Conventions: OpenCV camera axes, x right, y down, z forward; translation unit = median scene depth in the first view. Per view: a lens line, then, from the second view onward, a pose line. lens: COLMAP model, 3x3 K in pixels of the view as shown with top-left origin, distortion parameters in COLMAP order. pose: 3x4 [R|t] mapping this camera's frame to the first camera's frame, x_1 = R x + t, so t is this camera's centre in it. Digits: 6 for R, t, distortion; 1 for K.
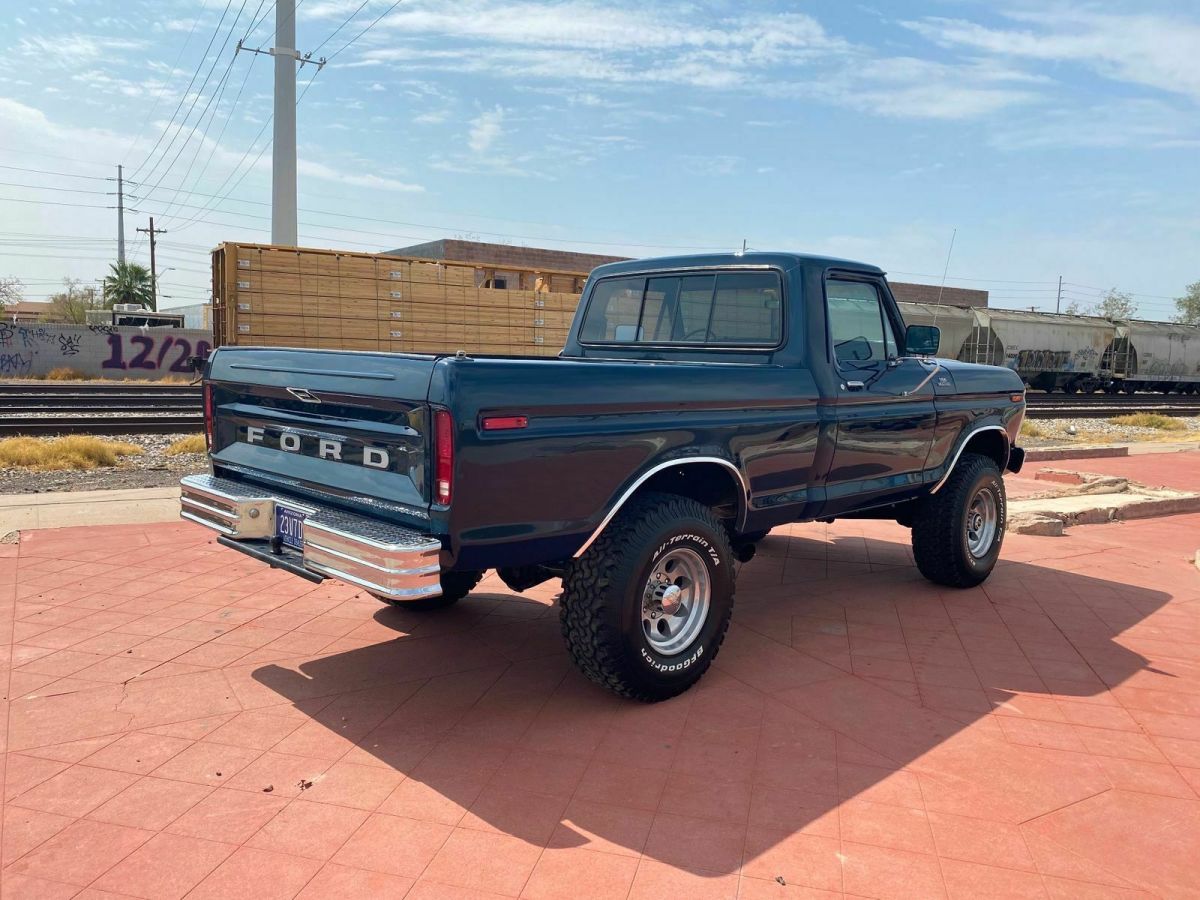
lens RADIAL K [[919.9, 0, 606.7], [0, 919.9, 451.7], [0, 0, 1]] dist [0.024050, -0.023360]
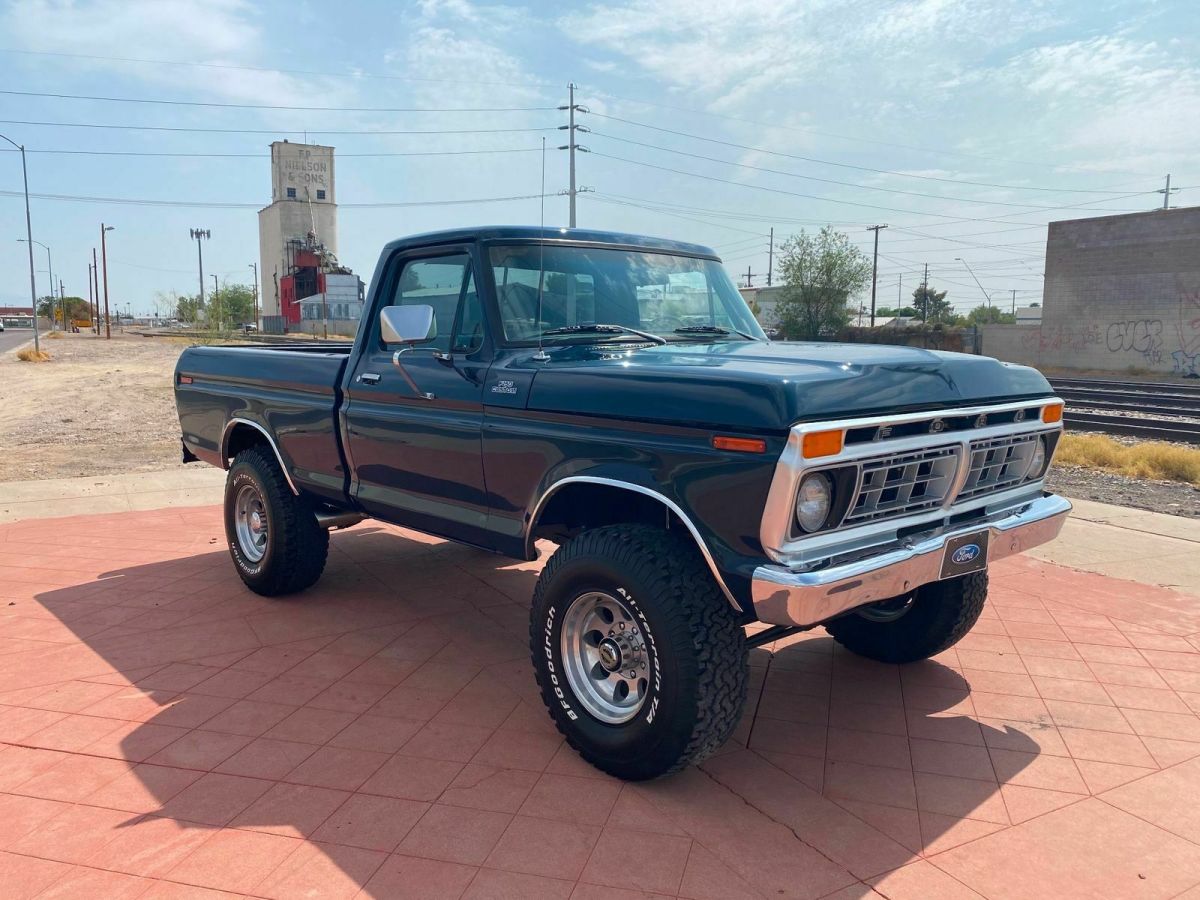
lens RADIAL K [[919.9, 0, 597.2], [0, 919.9, 454.7], [0, 0, 1]] dist [0.024050, -0.023360]
pose [[-0.034626, 0.103602, -0.994016, 0.211555], [-0.116100, 0.987461, 0.106963, -0.021857], [0.992634, 0.119109, -0.022163, 0.227476]]
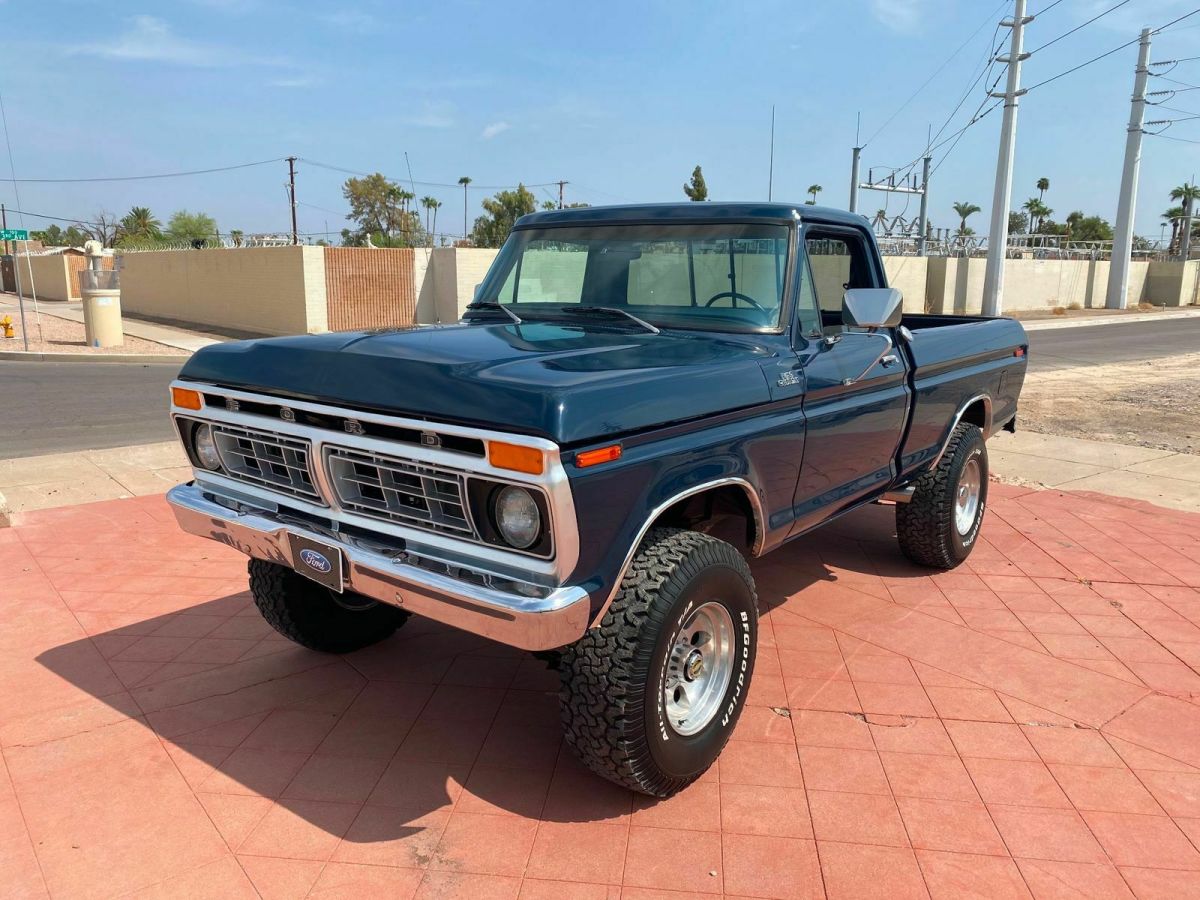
lens RADIAL K [[919.9, 0, 604.9], [0, 919.9, 446.0], [0, 0, 1]] dist [0.024050, -0.023360]
pose [[-0.991585, -0.015617, -0.128512, 0.065248], [-0.052296, 0.956418, 0.287282, -0.050136], [0.118425, 0.291585, -0.949186, 0.386810]]
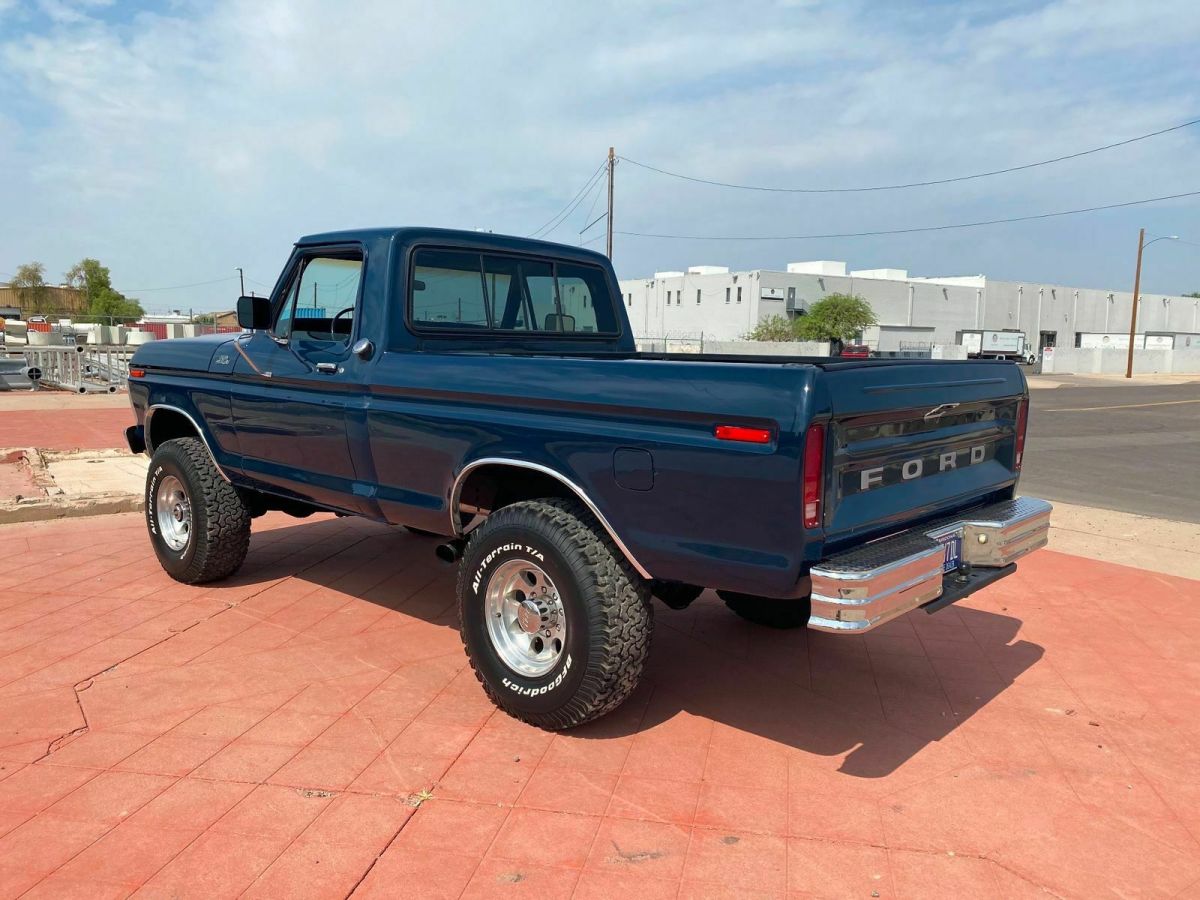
lens RADIAL K [[919.9, 0, 597.7], [0, 919.9, 462.1], [0, 0, 1]] dist [0.024050, -0.023360]
pose [[-0.043984, -0.165216, 0.985276, -0.172587], [0.089878, 0.981577, 0.168608, -0.027698], [-0.994981, 0.095970, -0.028324, 0.192518]]
